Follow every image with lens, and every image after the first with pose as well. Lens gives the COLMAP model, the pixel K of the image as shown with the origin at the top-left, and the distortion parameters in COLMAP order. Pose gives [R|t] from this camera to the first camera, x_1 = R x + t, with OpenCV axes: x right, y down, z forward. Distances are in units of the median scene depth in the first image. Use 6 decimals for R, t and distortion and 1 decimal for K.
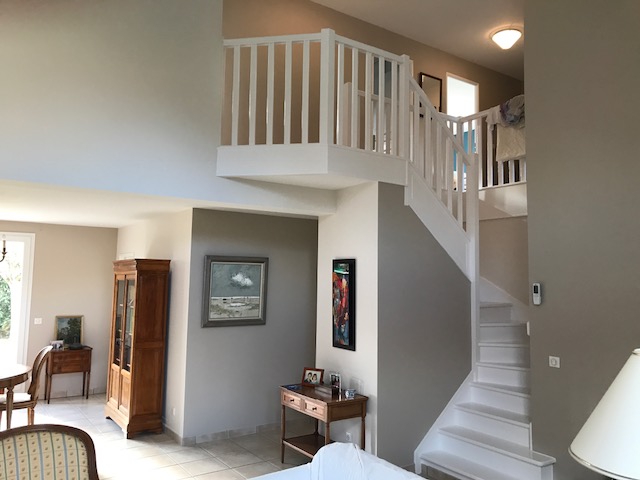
lens RADIAL K [[524.7, 0, 320.0], [0, 524.7, 240.0], [0, 0, 1]] dist [0.014317, 0.006153]
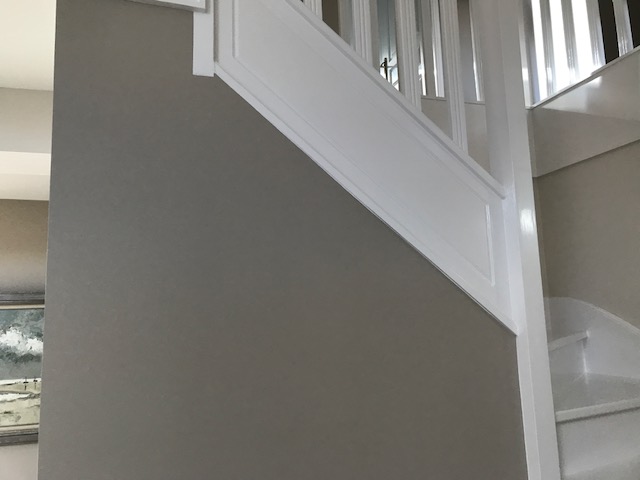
lens RADIAL K [[524.7, 0, 320.0], [0, 524.7, 240.0], [0, 0, 1]] dist [0.014317, 0.006153]
pose [[0.964338, -0.081761, -0.251729, 0.231780], [0.065242, 0.995174, -0.073294, 0.036949], [0.256507, 0.054257, 0.965018, 0.607149]]
